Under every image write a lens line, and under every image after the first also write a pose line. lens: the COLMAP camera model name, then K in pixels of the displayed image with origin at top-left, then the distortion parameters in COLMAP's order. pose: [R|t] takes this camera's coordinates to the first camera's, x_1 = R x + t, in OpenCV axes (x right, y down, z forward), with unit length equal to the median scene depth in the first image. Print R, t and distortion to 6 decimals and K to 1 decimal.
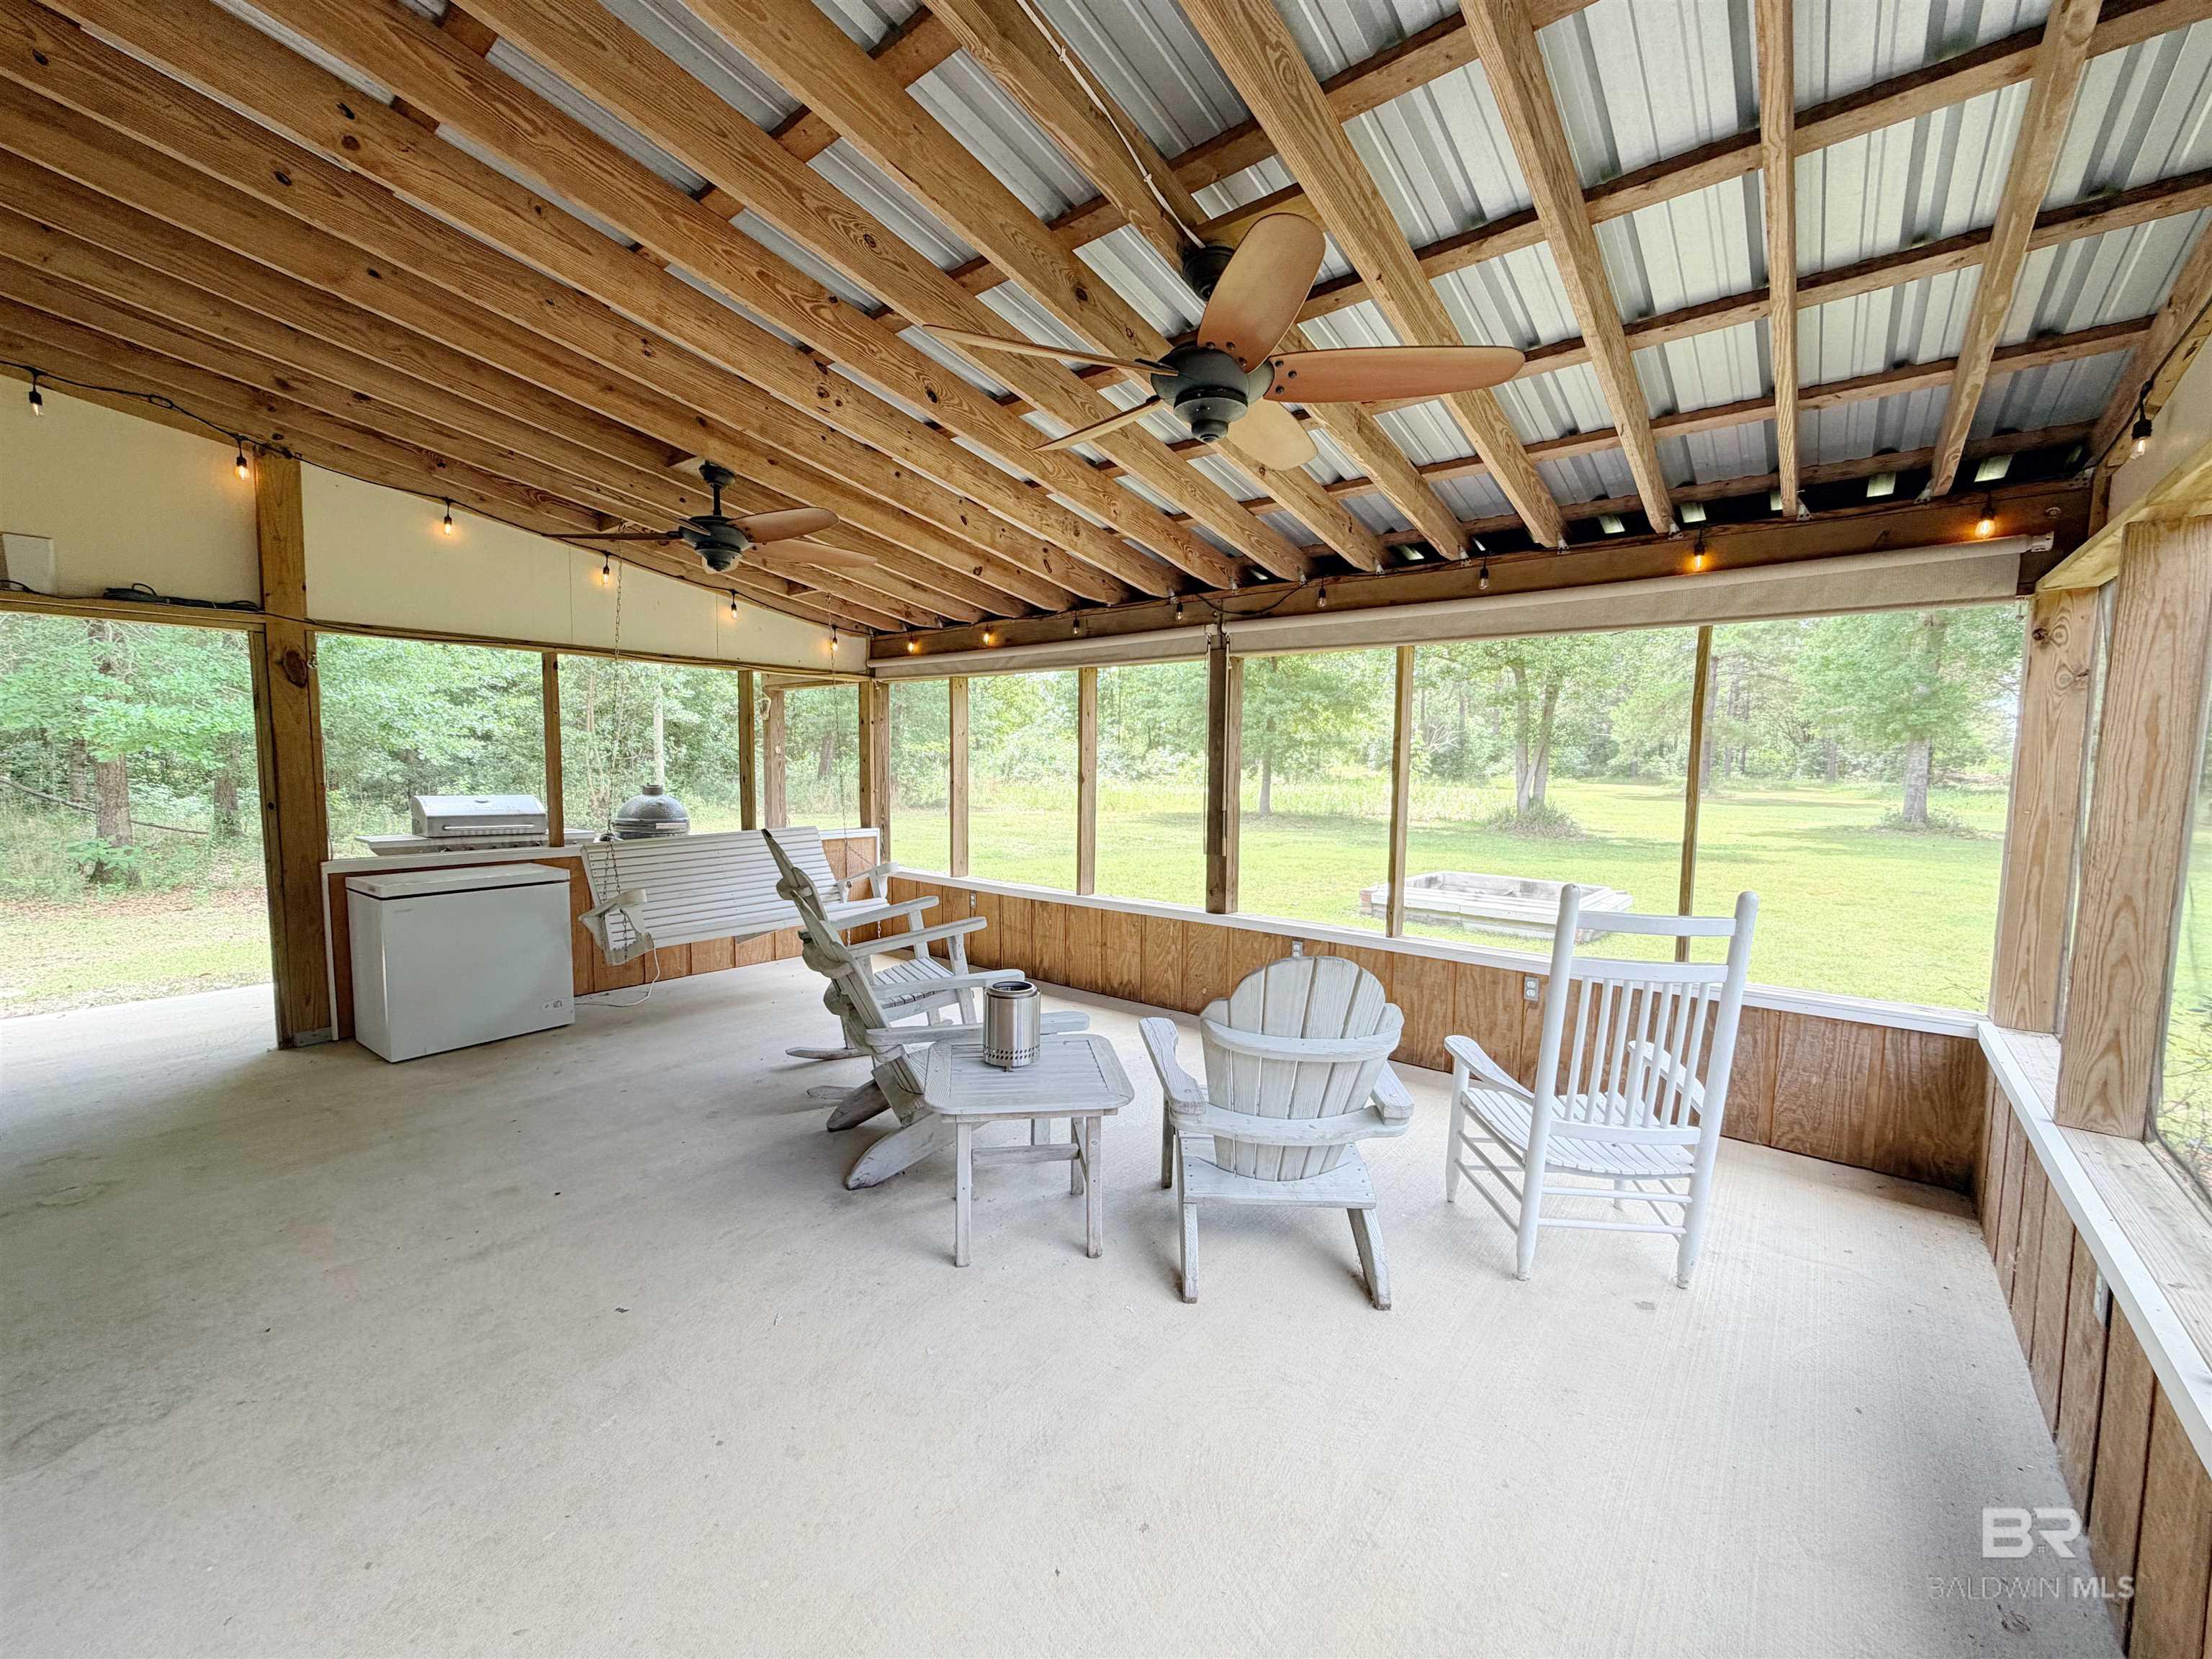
lens RADIAL K [[877.6, 0, 1101.1], [0, 877.6, 828.4], [0, 0, 1]] dist [0.002317, -0.000669]
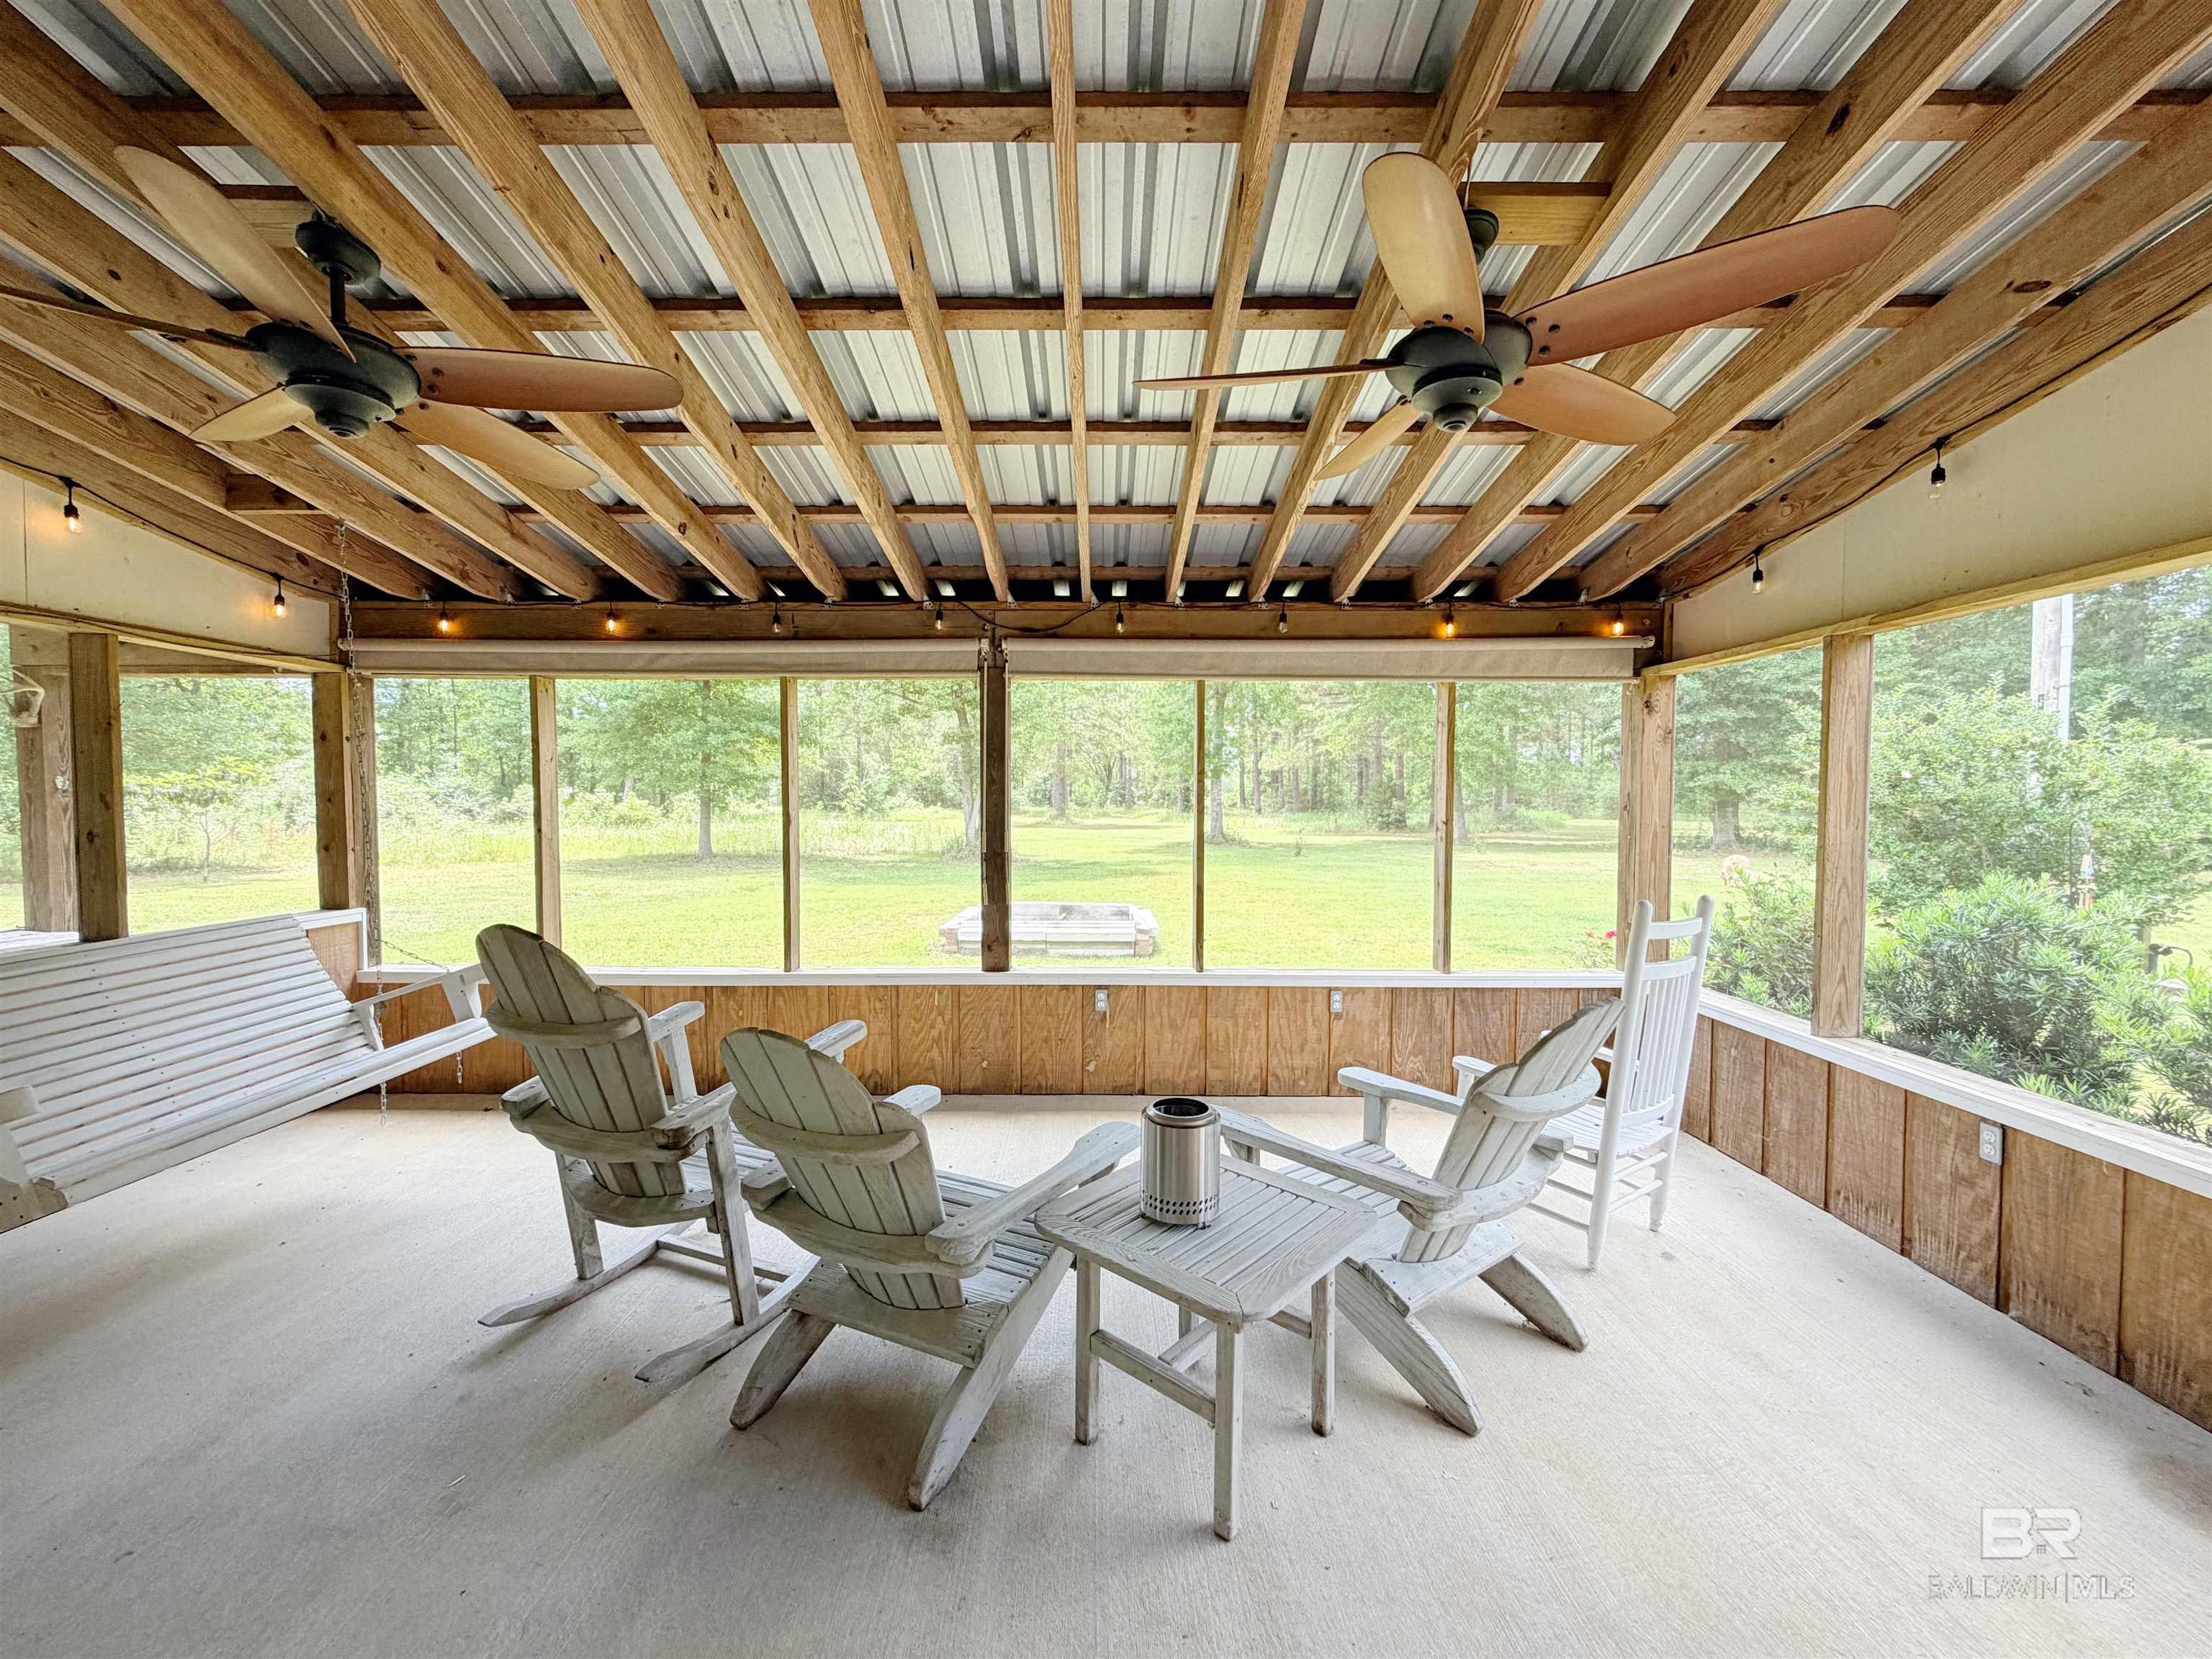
lens RADIAL K [[877.6, 0, 1104.8], [0, 877.6, 827.0], [0, 0, 1]] dist [0.002317, -0.000669]
pose [[0.778405, -0.030090, 0.627041, -0.292916], [0.055792, 0.998214, -0.021358, -0.018801], [-0.625278, 0.051609, 0.778694, 0.228519]]
